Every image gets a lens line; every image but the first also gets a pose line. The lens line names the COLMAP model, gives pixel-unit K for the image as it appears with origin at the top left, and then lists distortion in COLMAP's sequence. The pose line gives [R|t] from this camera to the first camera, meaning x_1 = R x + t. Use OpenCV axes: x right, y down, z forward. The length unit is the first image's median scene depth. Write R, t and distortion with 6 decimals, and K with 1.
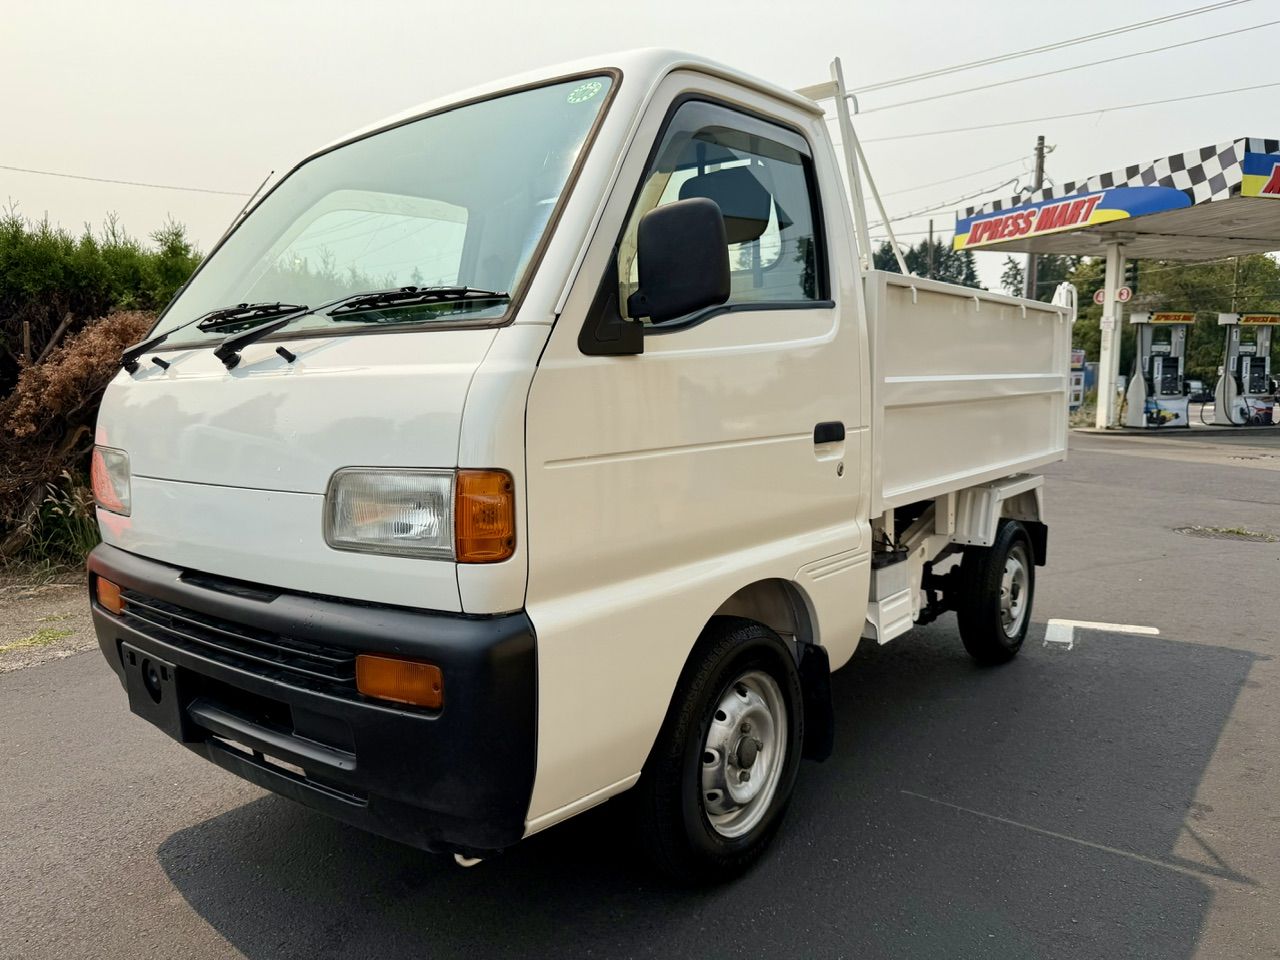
lens RADIAL K [[902.1, 0, 642.5], [0, 902.1, 501.3], [0, 0, 1]] dist [0.046116, -0.047949]
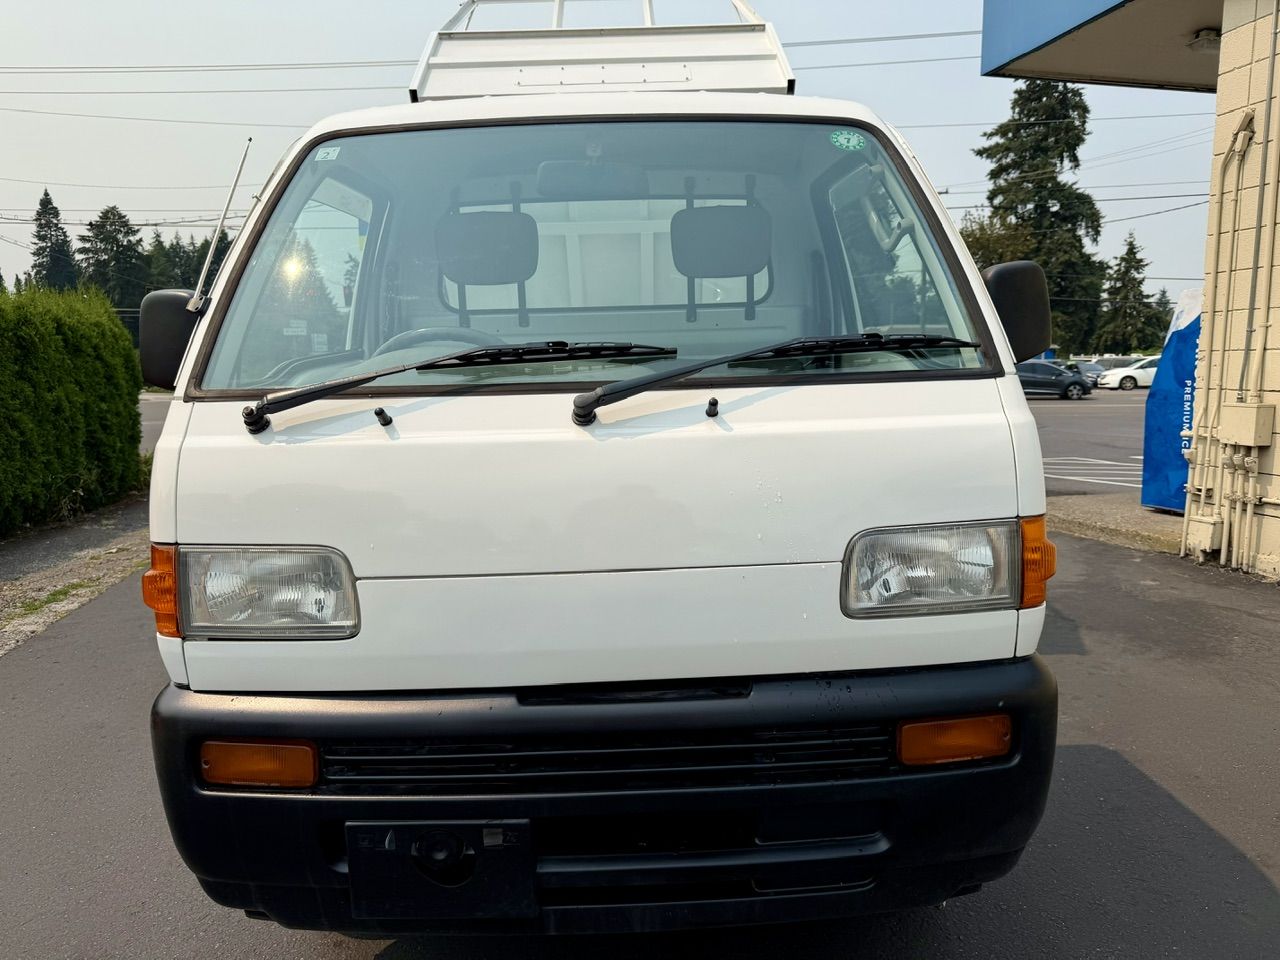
lens RADIAL K [[910.2, 0, 636.9], [0, 910.2, 496.9], [0, 0, 1]] dist [0.001261, -0.008621]
pose [[0.776991, -0.087502, 0.623400, -0.864386], [0.087203, 0.995706, 0.031071, -0.094931], [-0.623442, 0.030221, 0.781285, 0.338387]]
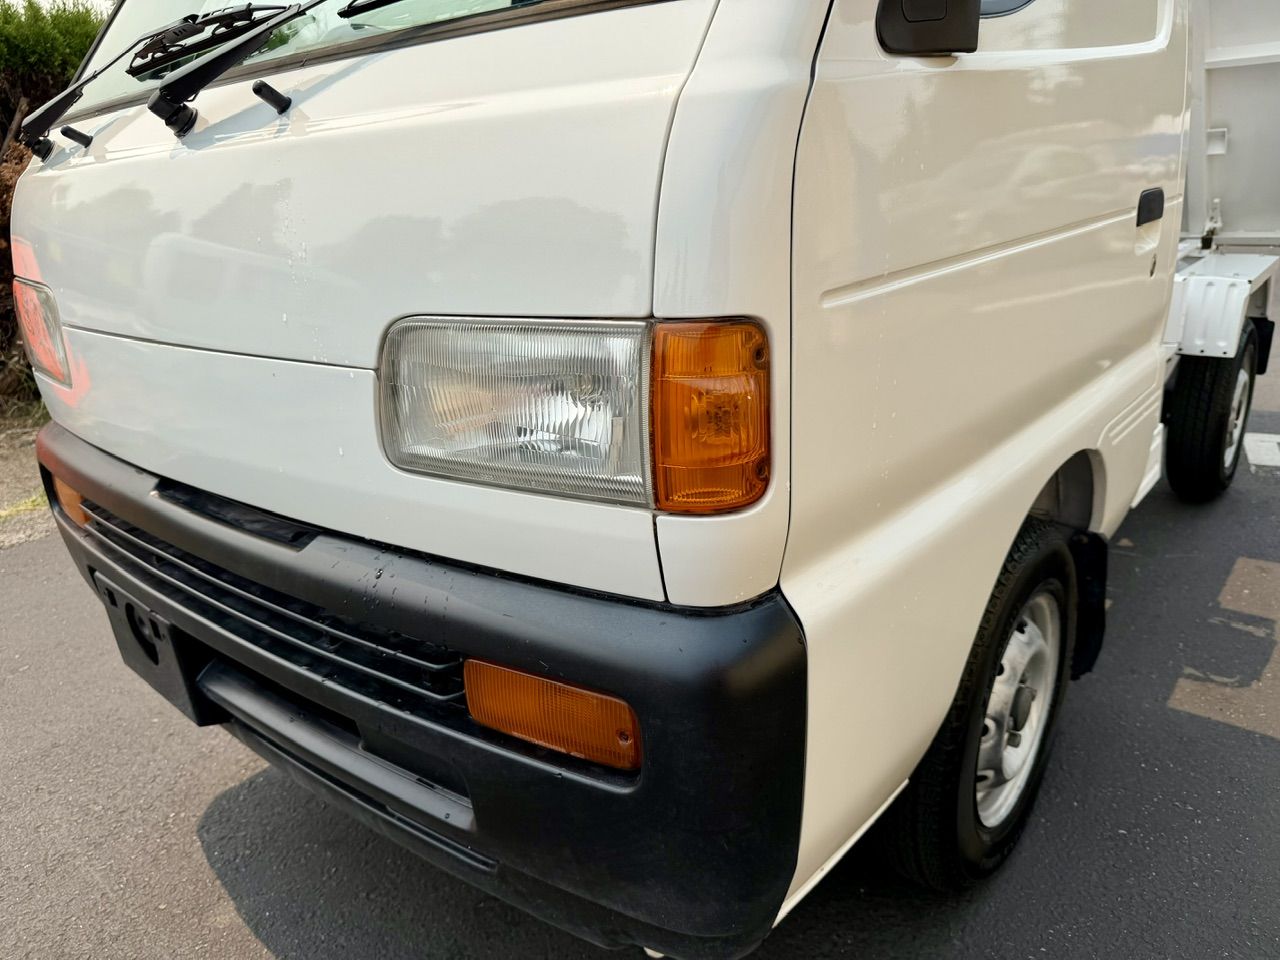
lens RADIAL K [[910.2, 0, 636.9], [0, 910.2, 496.9], [0, 0, 1]] dist [0.001261, -0.008621]
pose [[0.998778, -0.032399, -0.037311, -0.145292], [0.039853, 0.974557, 0.220567, -0.037634], [0.029216, -0.221784, 0.974658, 0.378224]]
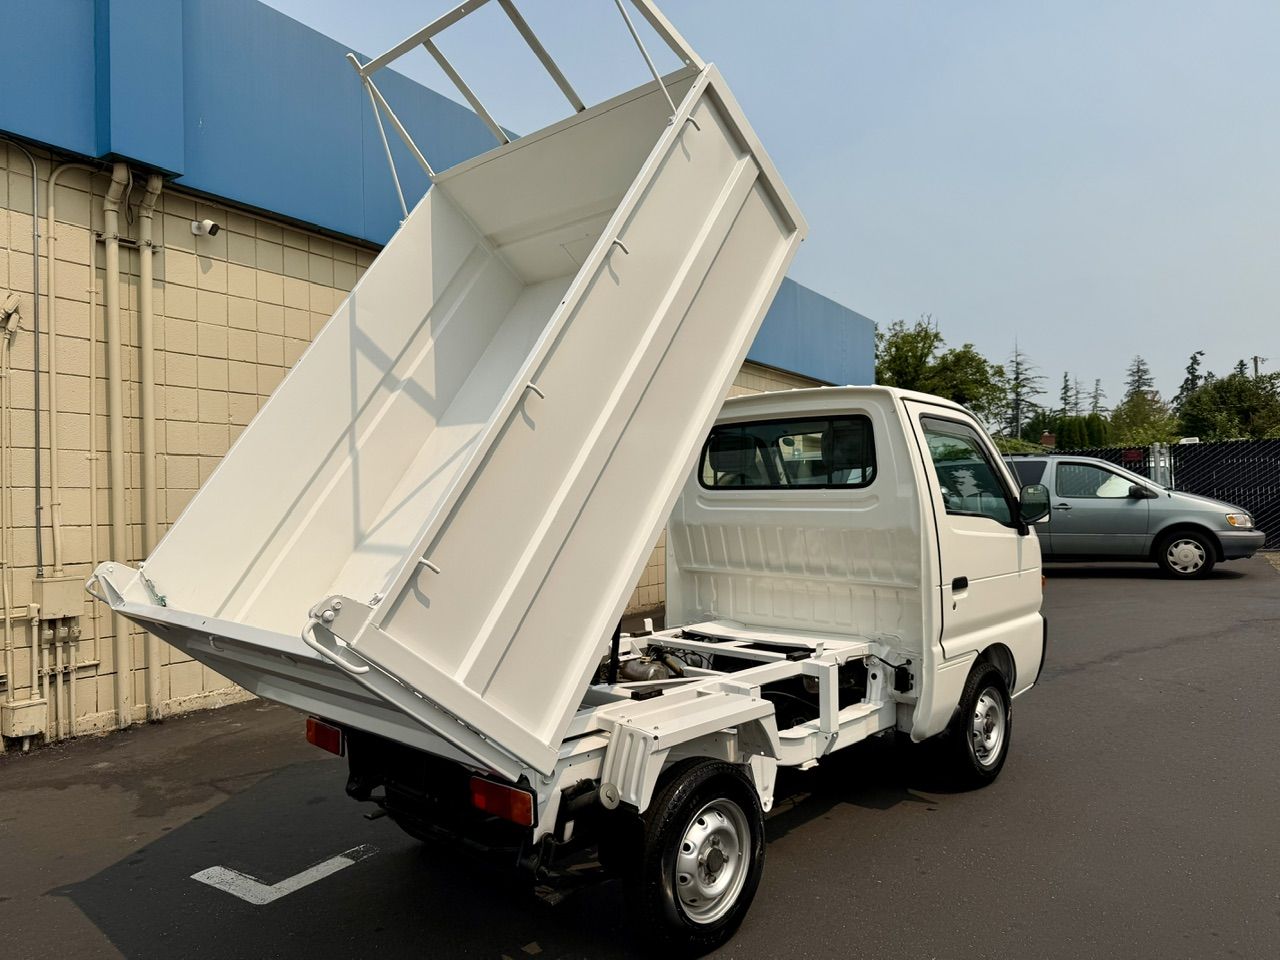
lens RADIAL K [[910.2, 0, 636.9], [0, 910.2, 496.9], [0, 0, 1]] dist [0.001261, -0.008621]
pose [[-0.994881, 0.033086, 0.095479, 0.133031], [0.045153, 0.990857, 0.127137, -0.613091], [-0.090399, 0.130797, -0.987279, 3.641608]]
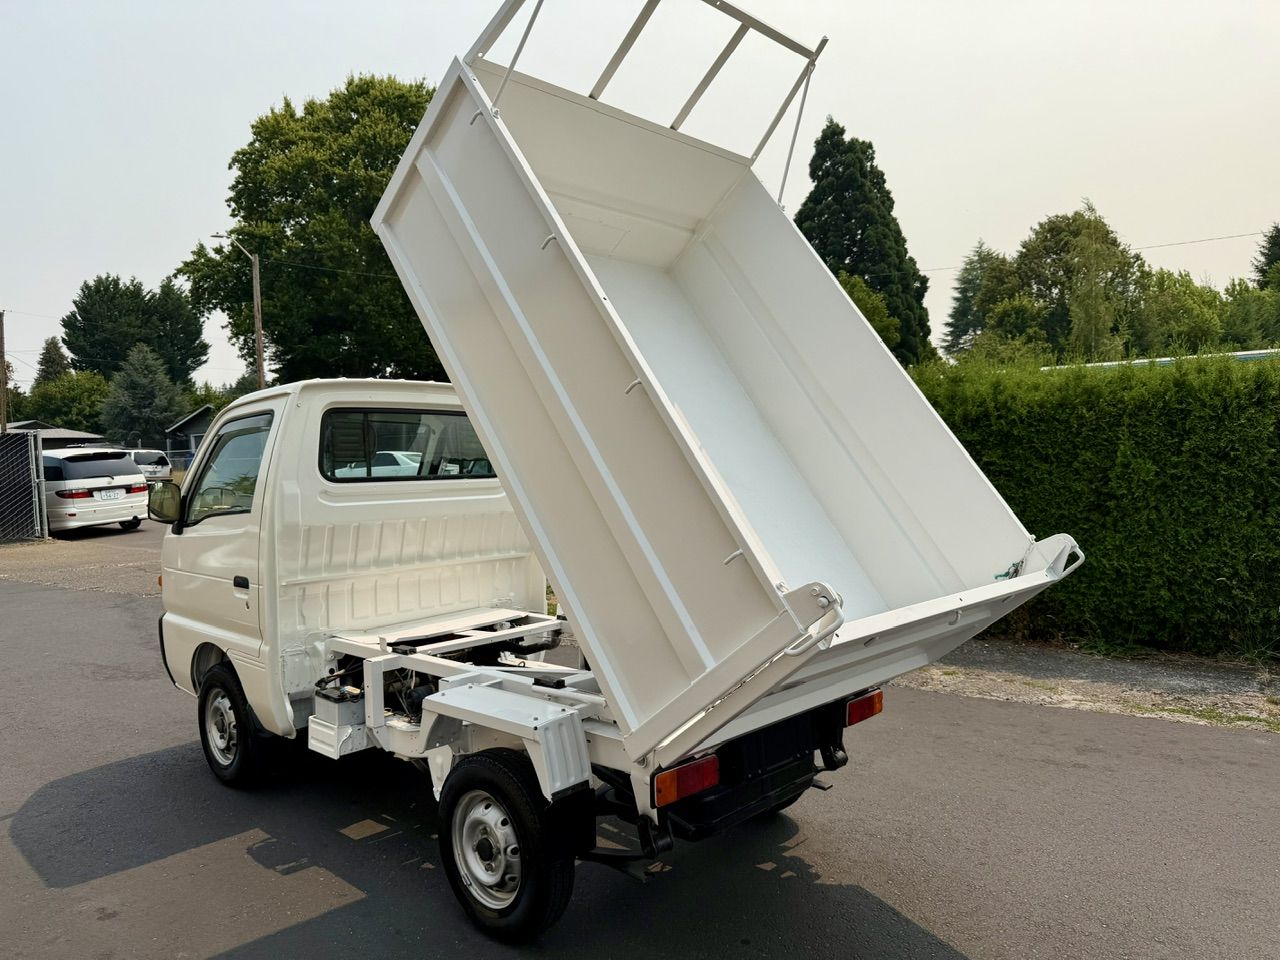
lens RADIAL K [[907.0, 0, 627.0], [0, 907.0, 490.0], [0, 0, 1]] dist [0.002244, 0.003549]
pose [[-0.106779, 0.048728, -0.993088, 2.126388], [-0.098311, 0.993387, 0.059313, -0.491401], [0.989411, 0.103965, -0.101283, 2.144263]]
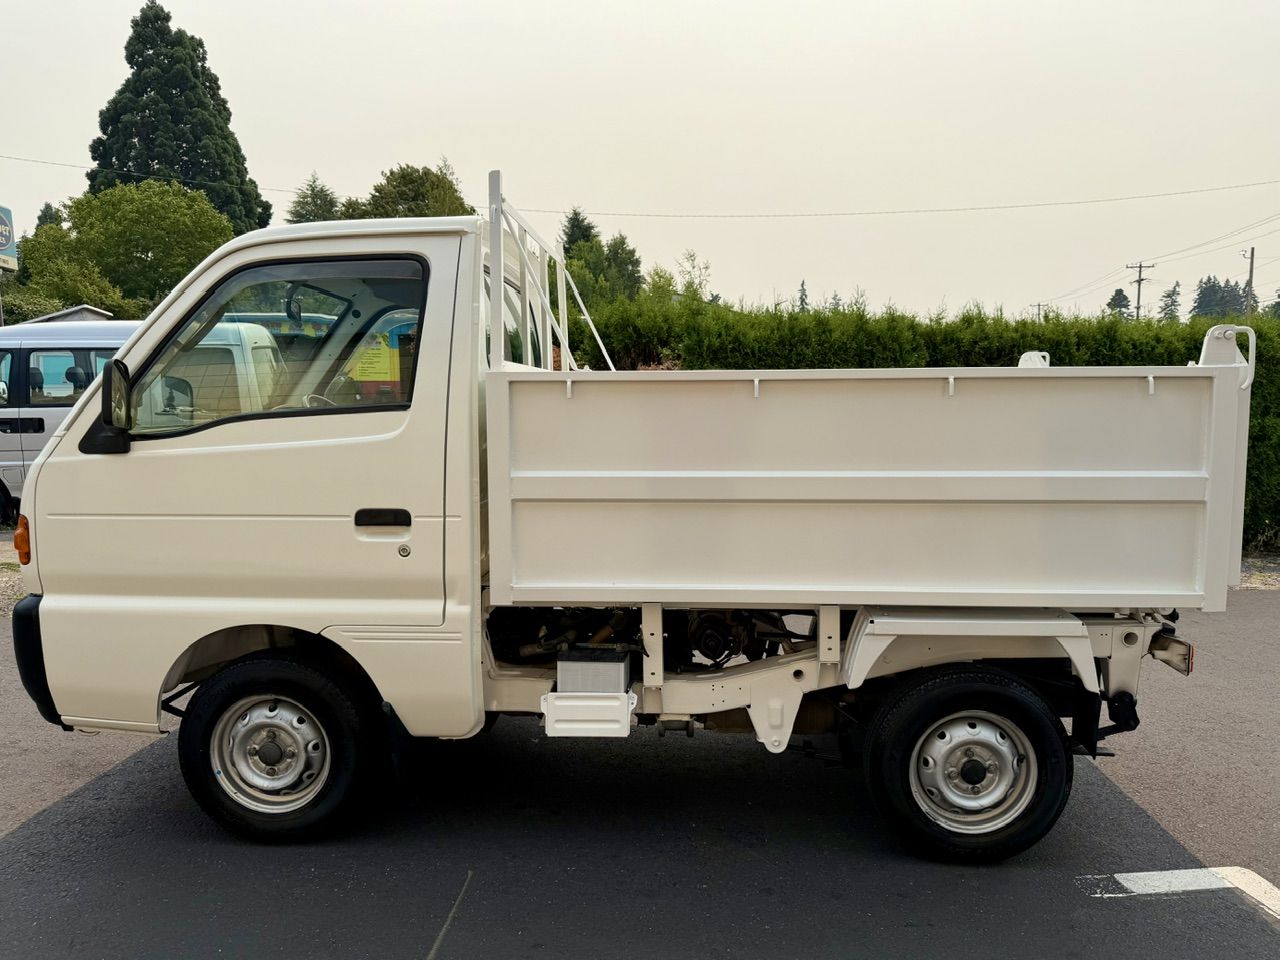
lens RADIAL K [[940.2, 0, 659.2], [0, 940.2, 478.2], [0, 0, 1]] dist [-0.002033, -0.011920]
pose [[0.587981, 0.085534, -0.804340, 1.536947], [-0.113864, 0.993244, 0.022386, -0.216387], [0.800820, 0.078423, 0.593748, 0.634220]]
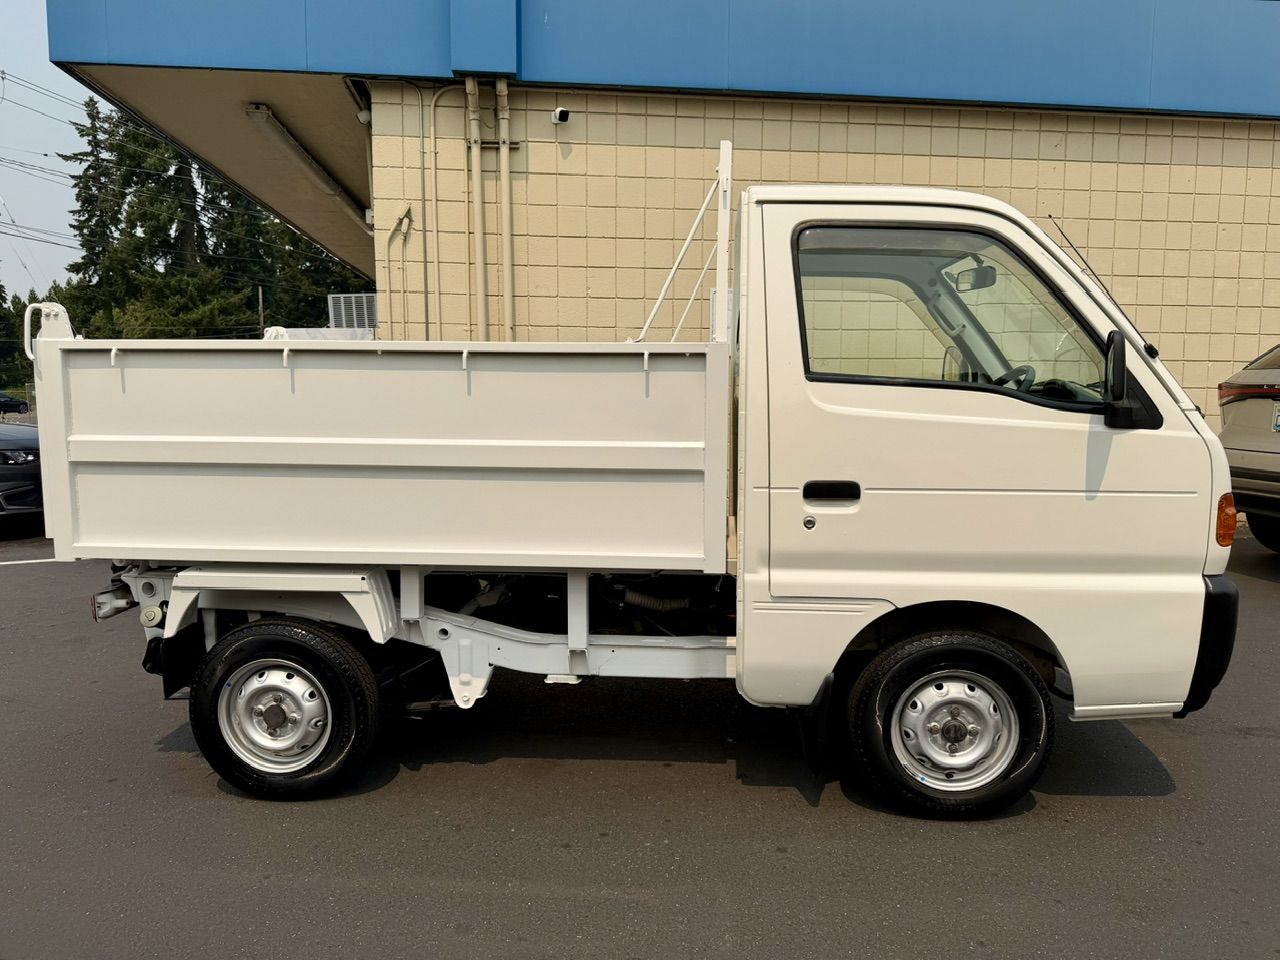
lens RADIAL K [[928.4, 0, 640.1], [0, 928.4, 493.4], [0, 0, 1]] dist [0.079681, -0.139568]
pose [[-0.555975, -0.083970, 0.826946, -1.329360], [0.115994, 0.977311, 0.177224, -0.395334], [-0.823066, 0.194453, -0.533621, 2.542336]]
